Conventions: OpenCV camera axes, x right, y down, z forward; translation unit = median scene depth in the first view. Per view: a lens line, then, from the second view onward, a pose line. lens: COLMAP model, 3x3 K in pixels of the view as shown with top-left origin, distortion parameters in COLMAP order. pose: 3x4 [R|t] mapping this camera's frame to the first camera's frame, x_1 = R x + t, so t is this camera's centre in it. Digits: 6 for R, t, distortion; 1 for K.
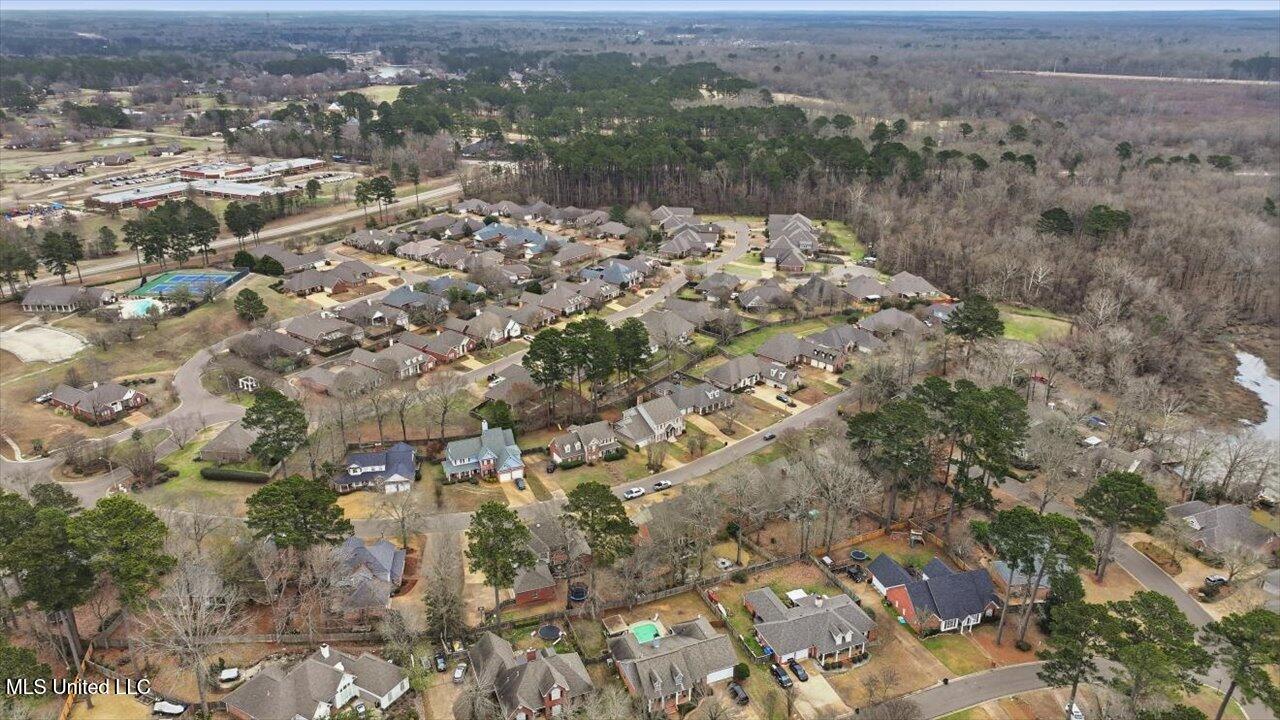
lens RADIAL K [[899.1, 0, 645.9], [0, 899.1, 358.0], [0, 0, 1]] dist [0.008489, -0.003132]
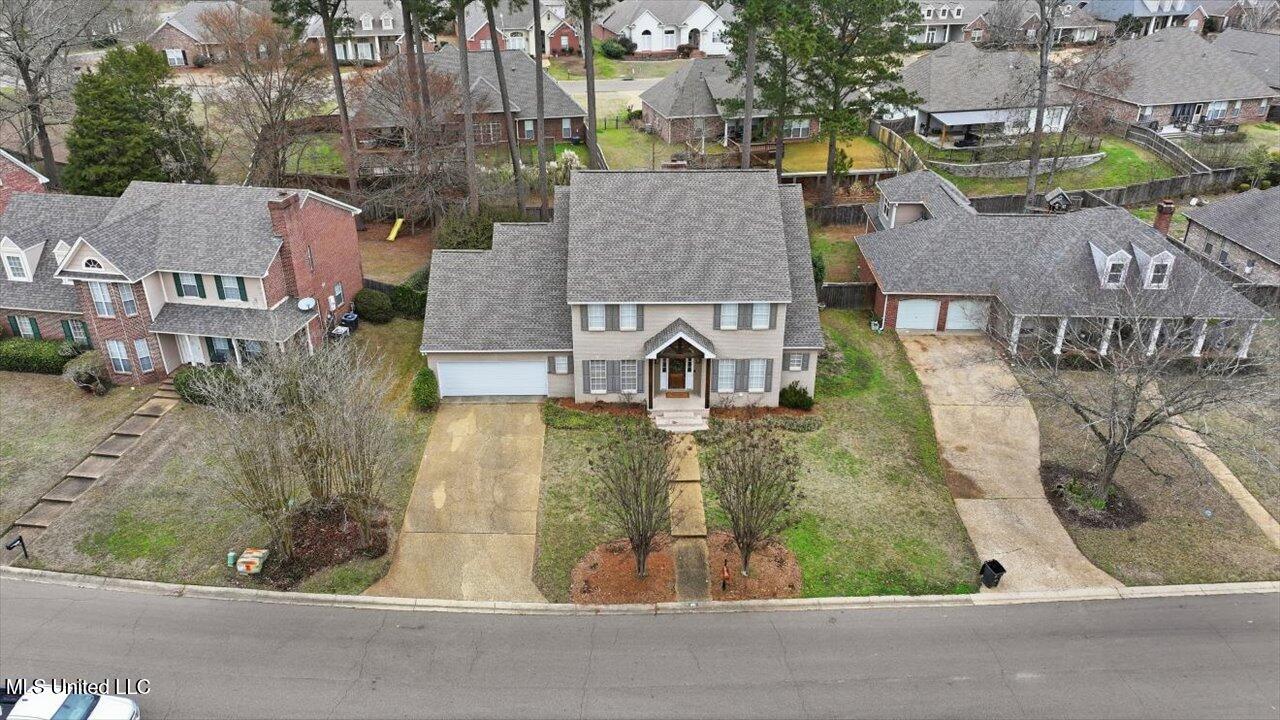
lens RADIAL K [[899.1, 0, 645.9], [0, 899.1, 358.0], [0, 0, 1]] dist [0.008489, -0.003132]
pose [[0.764271, 0.288292, -0.576868, 0.098971], [-0.232860, 0.957532, 0.170023, 0.044428], [0.601386, 0.004386, 0.798946, 0.718350]]
